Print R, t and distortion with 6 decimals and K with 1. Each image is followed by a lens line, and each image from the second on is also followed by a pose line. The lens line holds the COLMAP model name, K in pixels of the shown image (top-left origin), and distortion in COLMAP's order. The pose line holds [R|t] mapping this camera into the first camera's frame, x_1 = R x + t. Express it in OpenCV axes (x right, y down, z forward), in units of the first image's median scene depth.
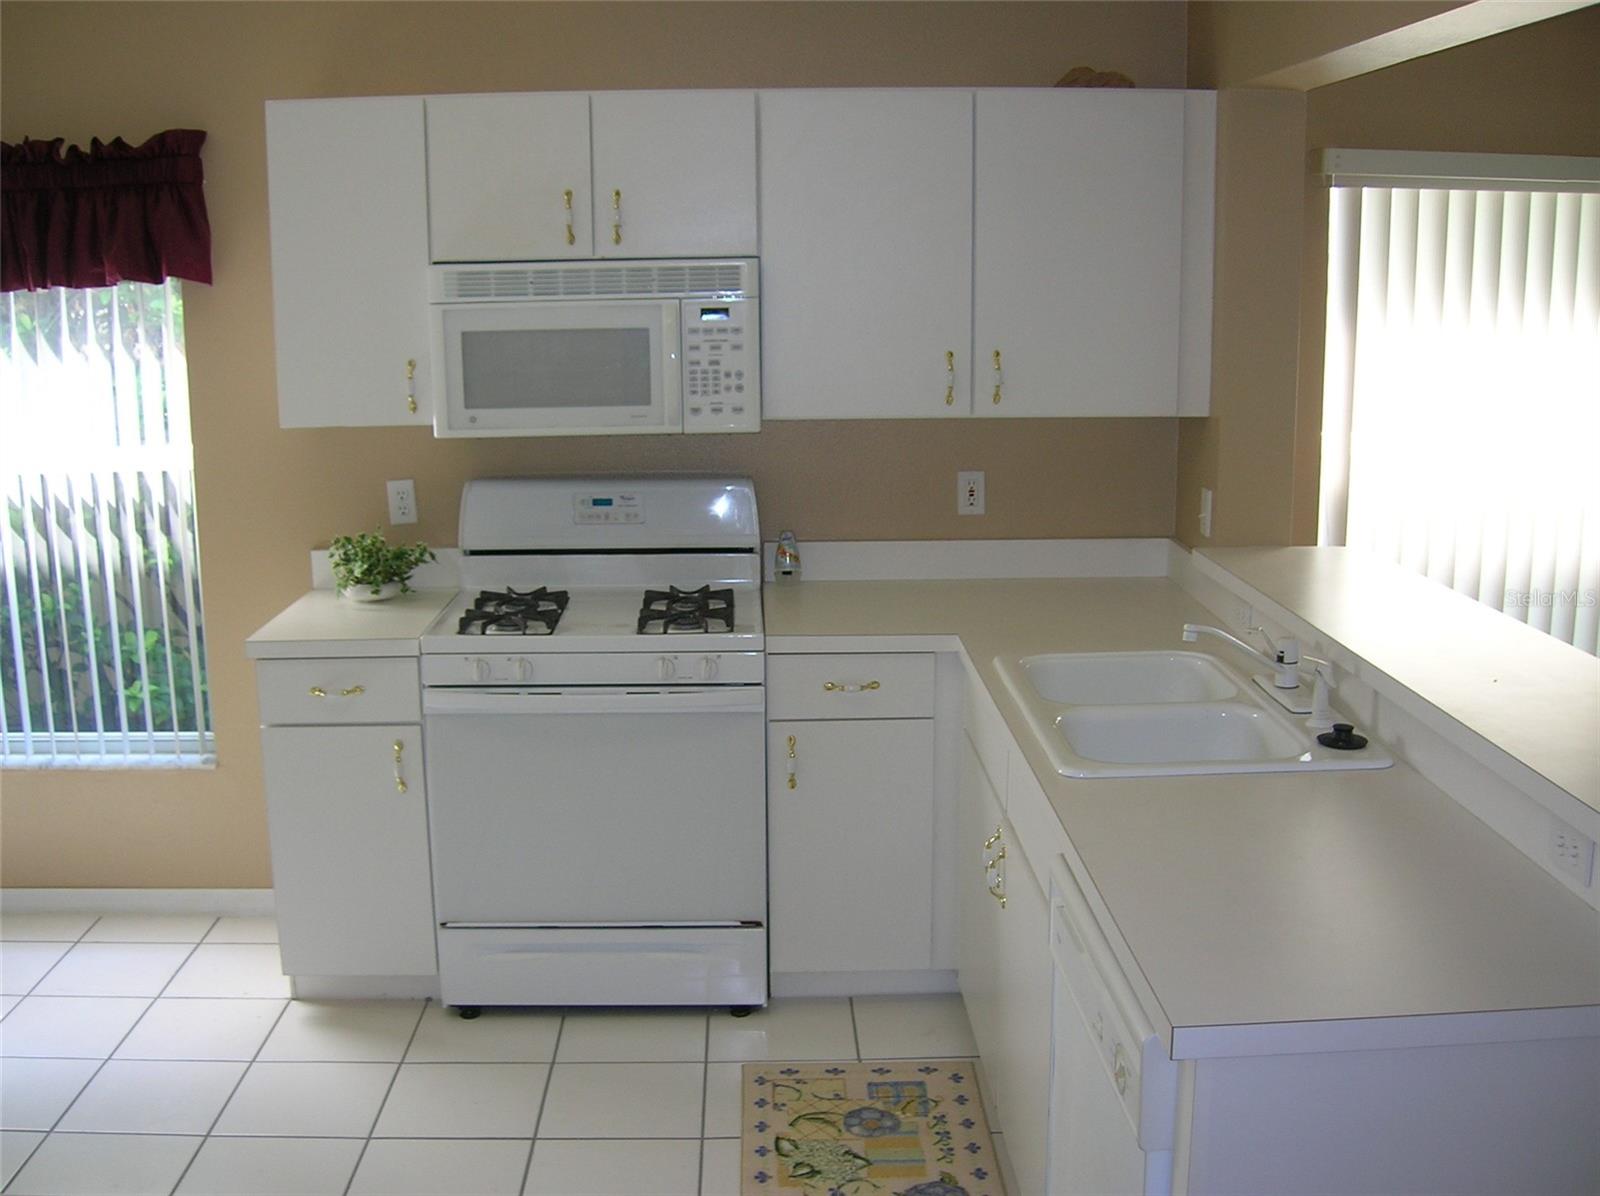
lens RADIAL K [[1635.2, 0, 788.6], [0, 1635.2, 597.0], [0, 0, 1]] dist [-0.131423, 0.000000]
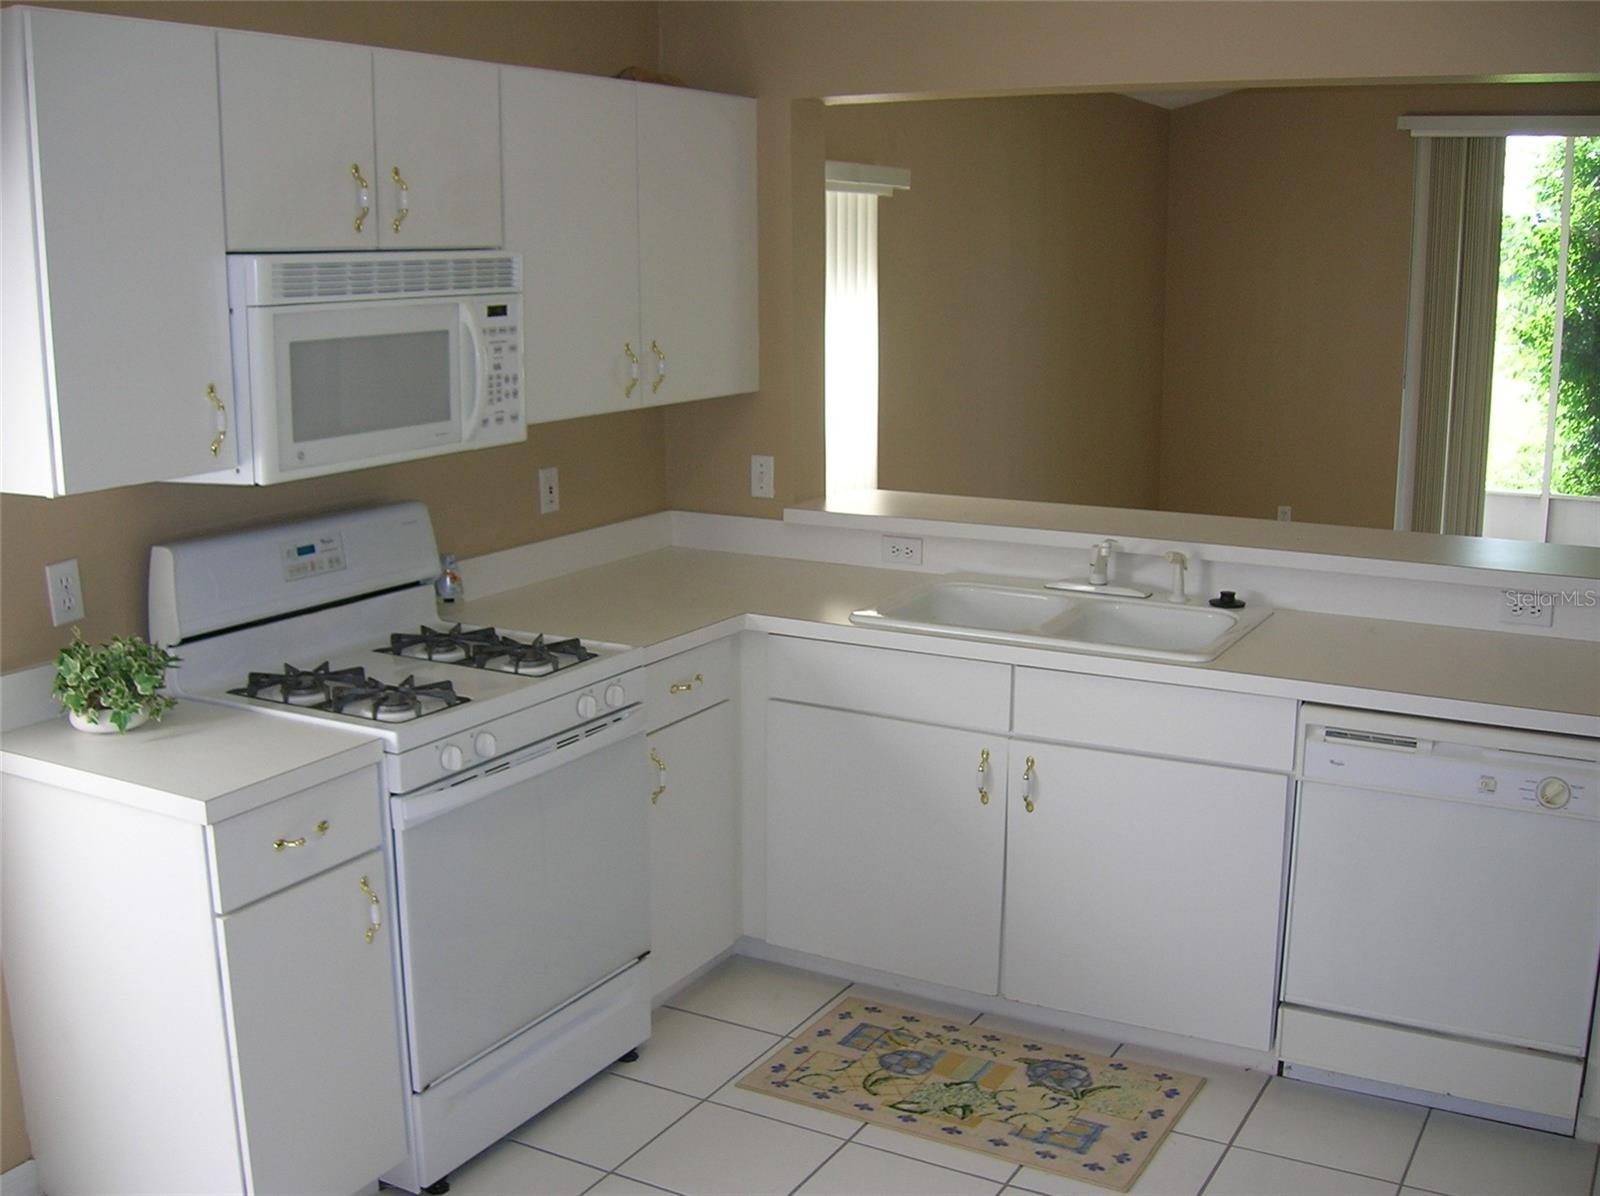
lens RADIAL K [[1635.2, 0, 789.5], [0, 1635.2, 614.7], [0, 0, 1]] dist [-0.131423, 0.000000]
pose [[0.536194, -0.175187, 0.825715, -0.716400], [0.164577, 0.981149, 0.101294, -0.074755], [-0.827895, 0.081581, 0.554919, 0.389145]]
